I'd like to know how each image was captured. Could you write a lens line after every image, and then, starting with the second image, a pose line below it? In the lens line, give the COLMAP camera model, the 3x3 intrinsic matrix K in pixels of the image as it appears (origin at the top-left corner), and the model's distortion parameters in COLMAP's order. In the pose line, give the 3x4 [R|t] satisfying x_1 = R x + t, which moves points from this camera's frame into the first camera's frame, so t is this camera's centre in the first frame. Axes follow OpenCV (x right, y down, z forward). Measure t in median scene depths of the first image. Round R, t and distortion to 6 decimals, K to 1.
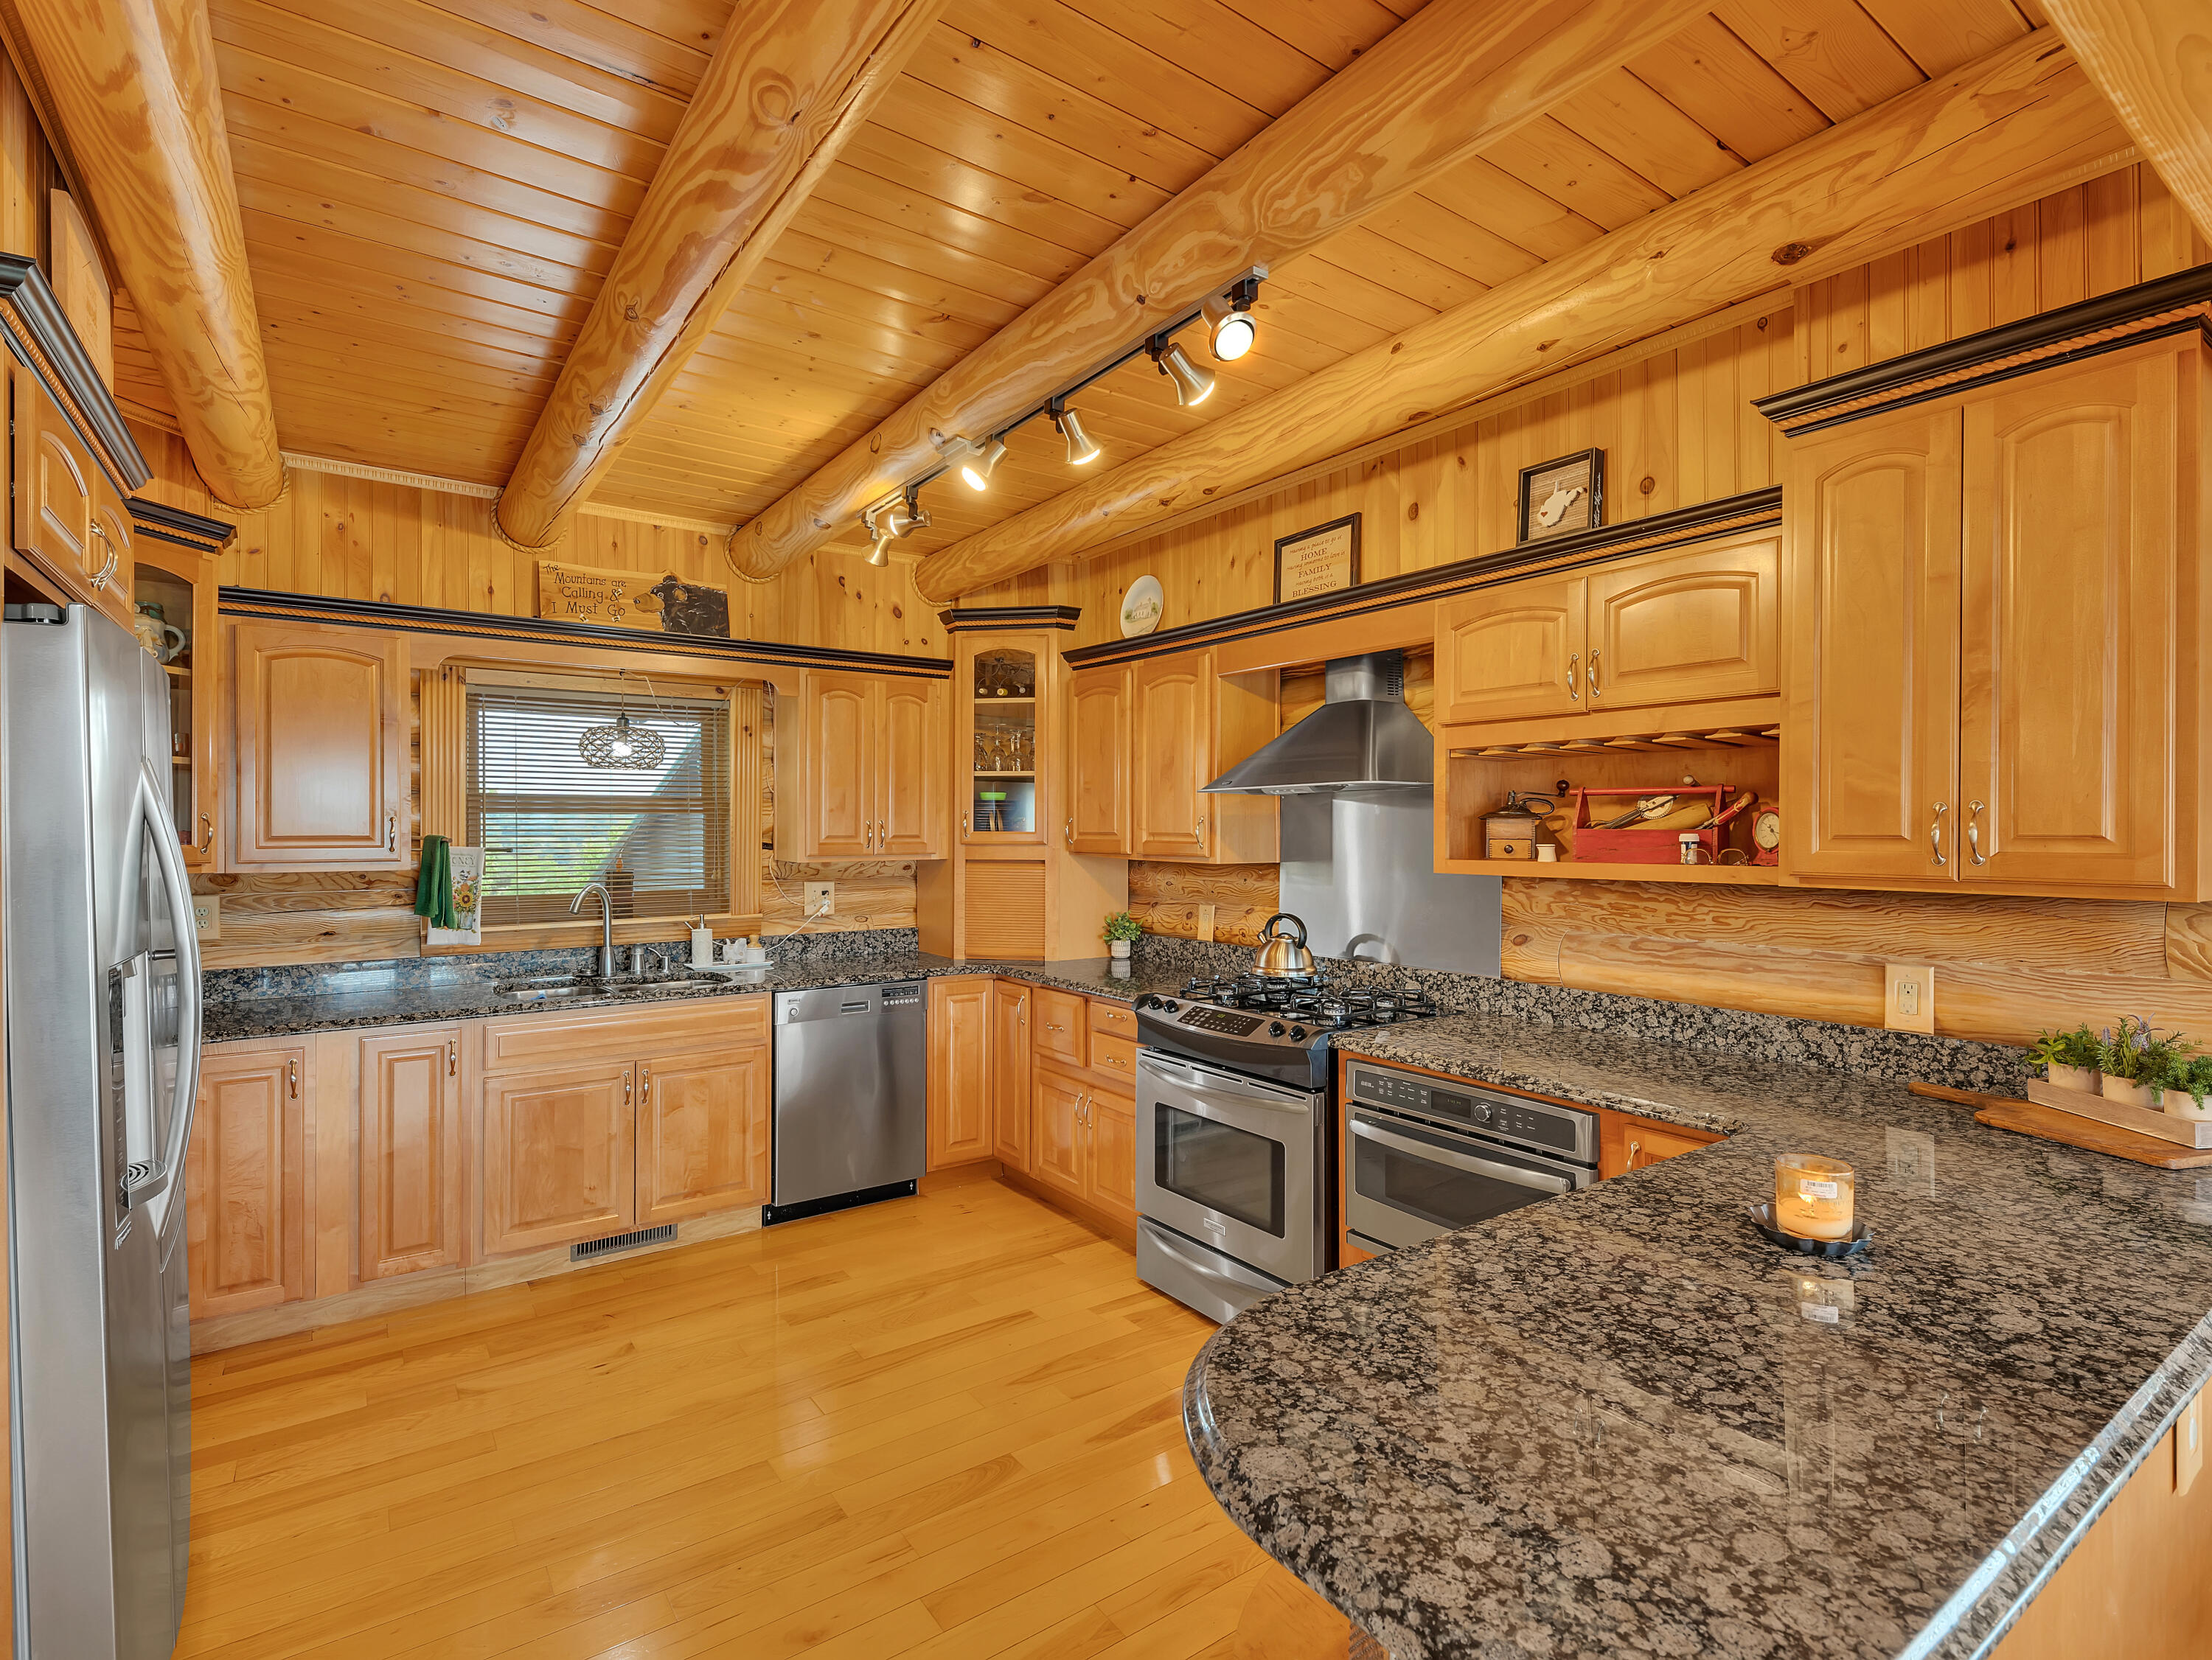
lens RADIAL K [[1071.2, 0, 1106.0], [0, 1071.2, 830.0], [0, 0, 1]] dist [0.013886, 0.000211]
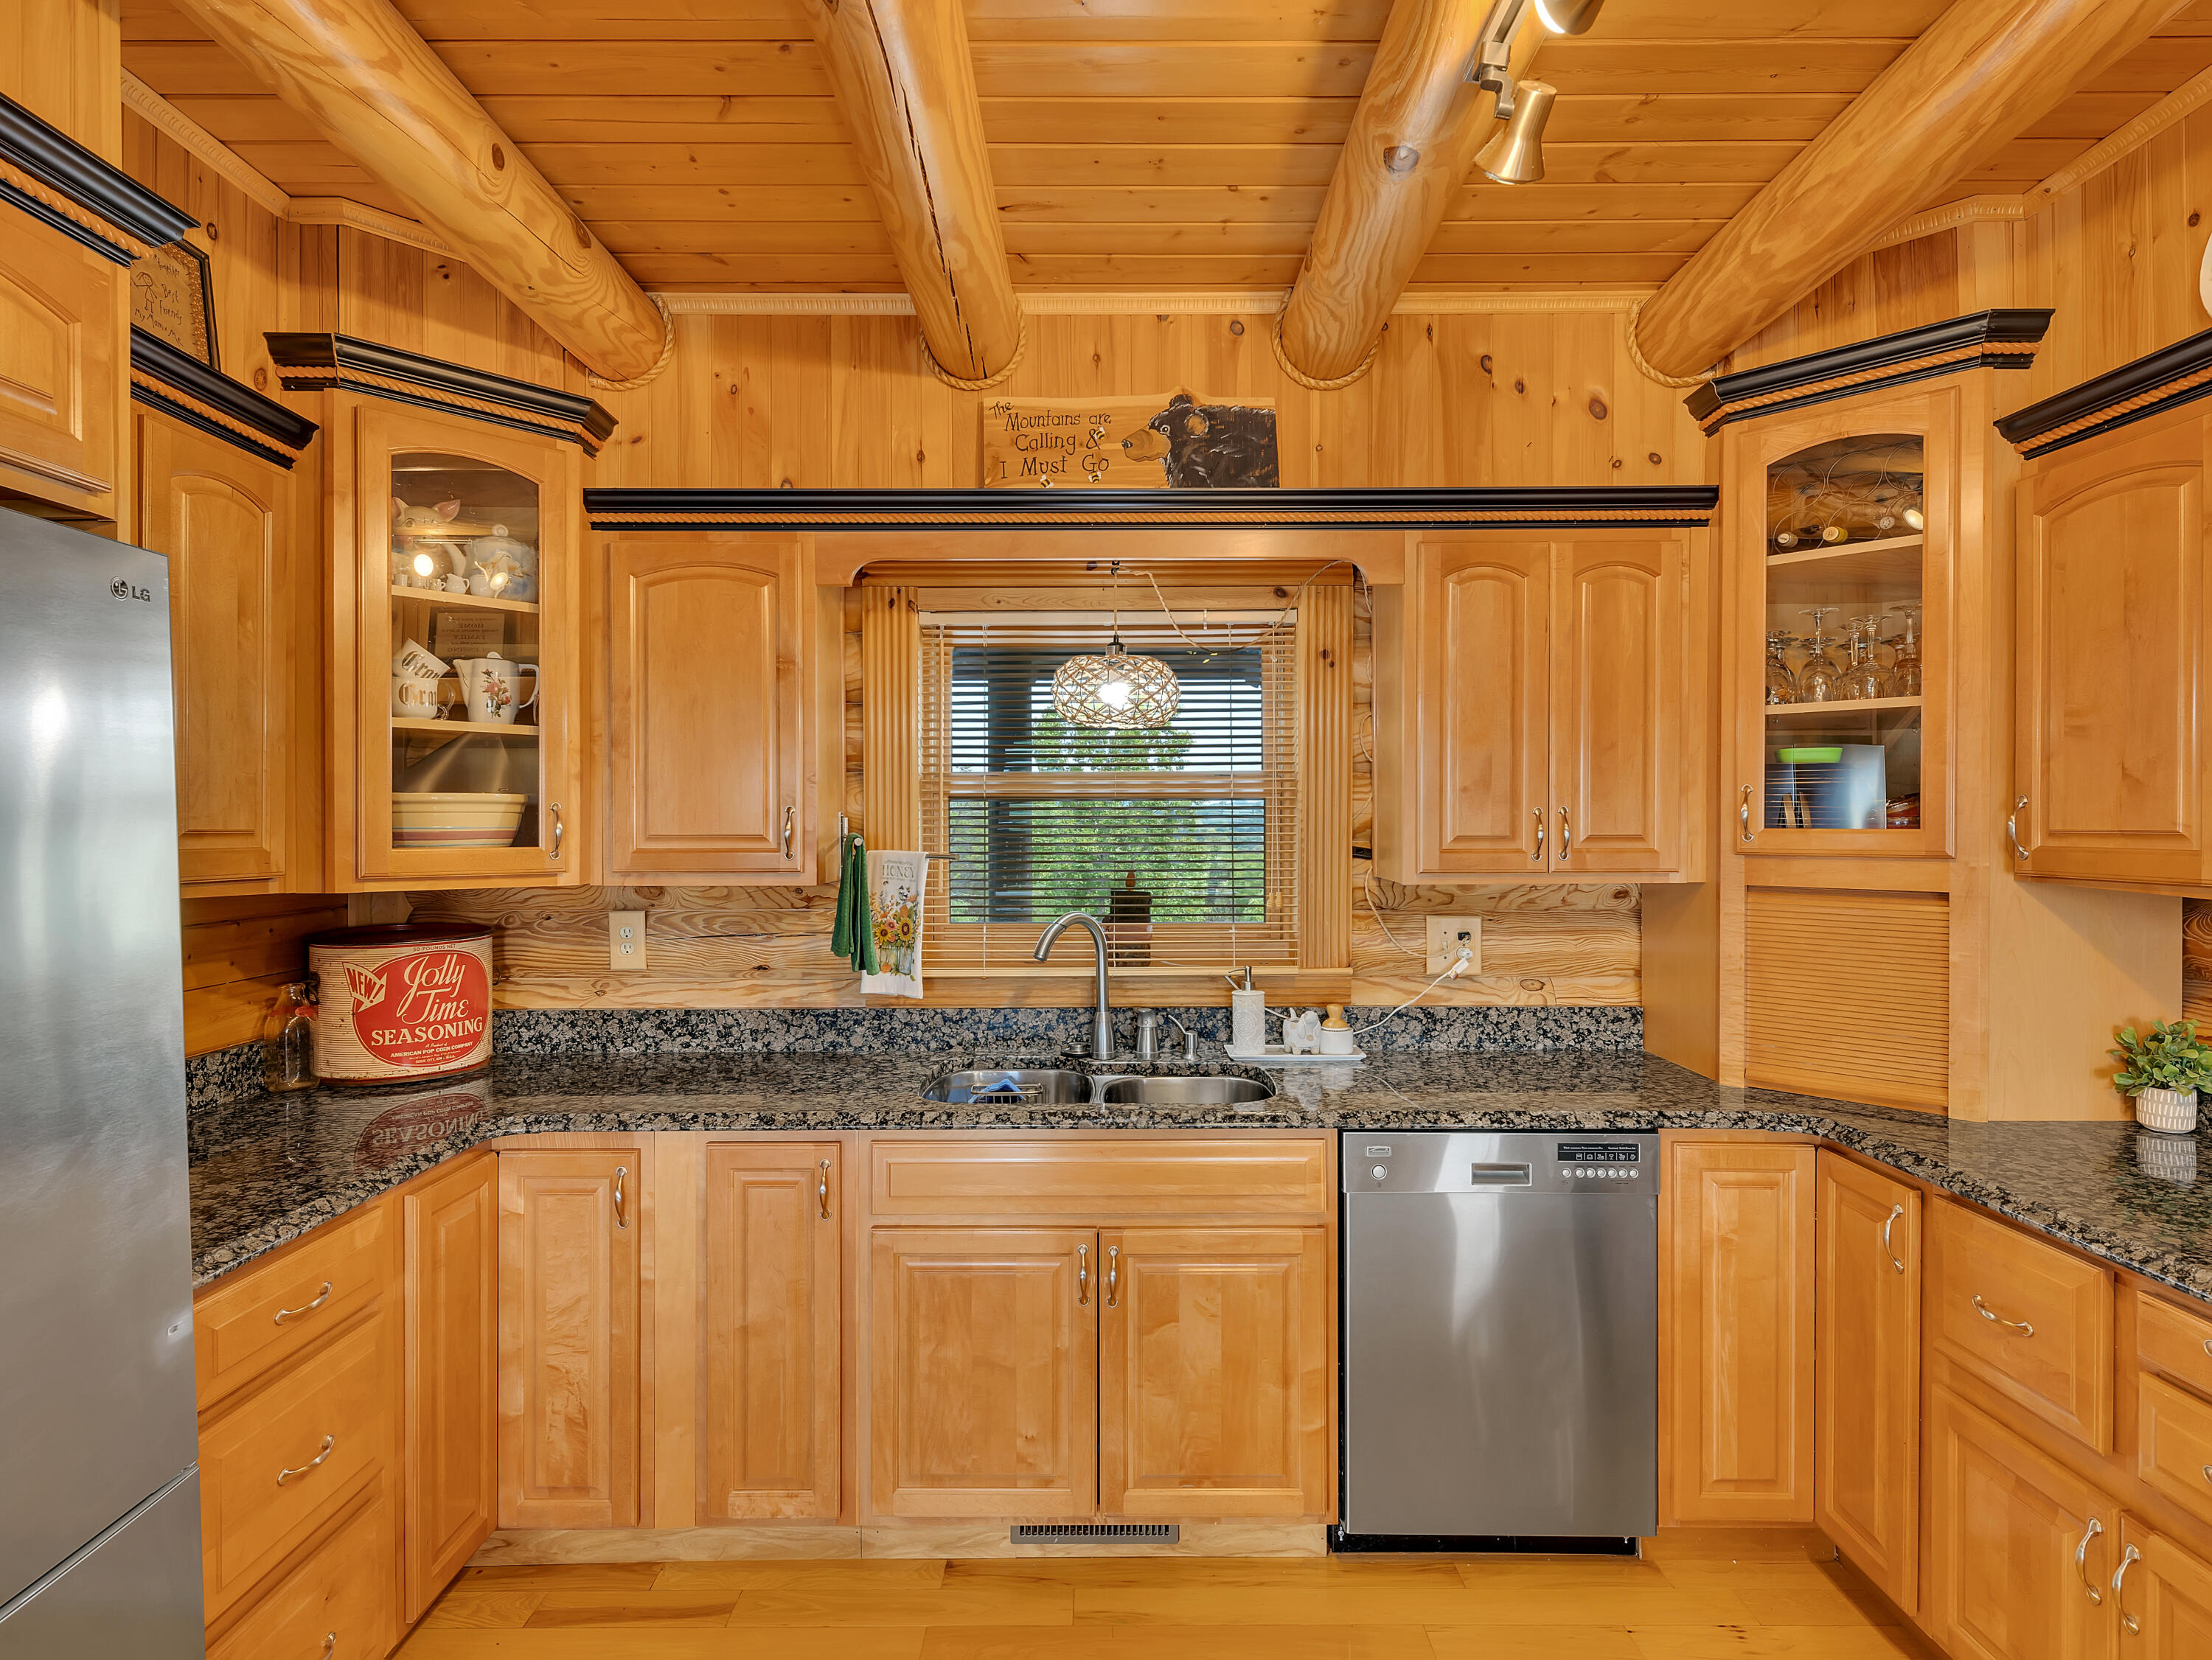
lens RADIAL K [[1155.4, 0, 1106.0], [0, 1155.4, 830.0], [0, 0, 1]] dist [0.023707, -0.016147]
pose [[0.811756, 0.000737, -0.583997, -0.062482], [0.000736, 0.999997, 0.002285, 0.000823], [0.583997, -0.002285, 0.811753, 0.426941]]
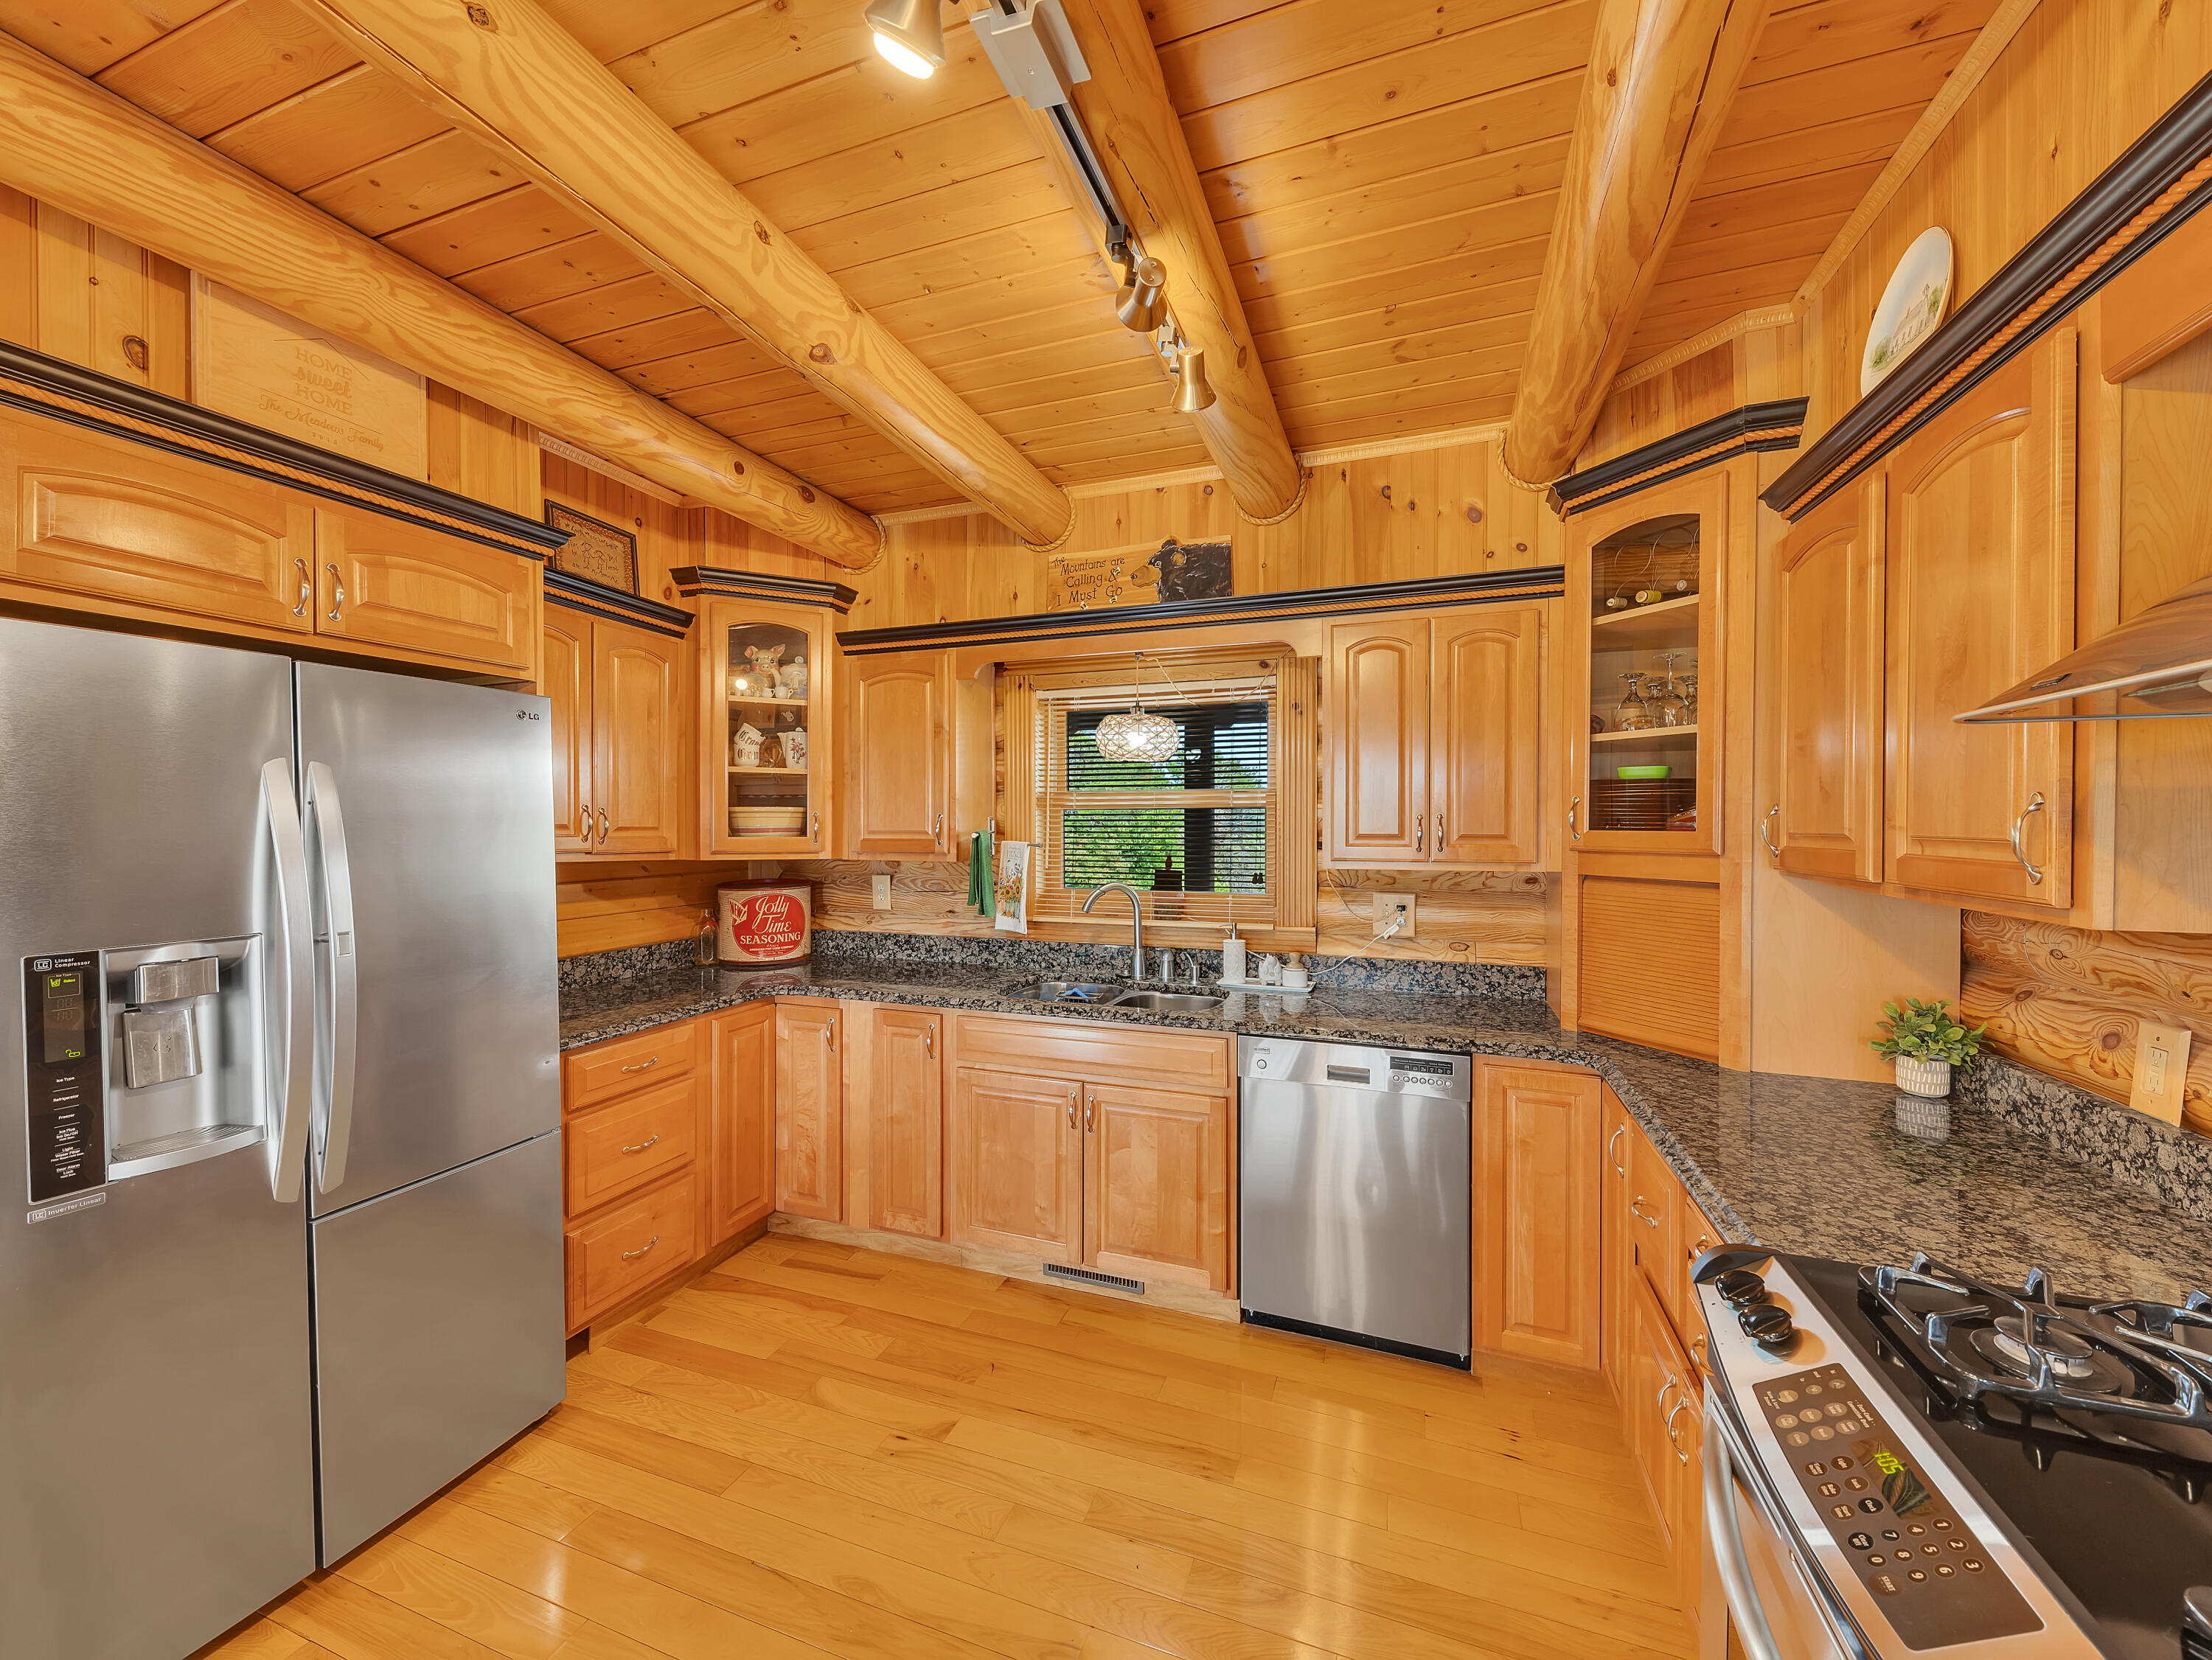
lens RADIAL K [[840.0, 0, 1119.4], [0, 840.0, 830.6], [0, 0, 1]] dist [0.012162, -0.003015]
pose [[0.564150, 0.005990, -0.825651, 0.136760], [-0.003275, 0.999982, 0.005018, 0.000136], [0.825666, -0.000127, 0.564159, 0.534311]]
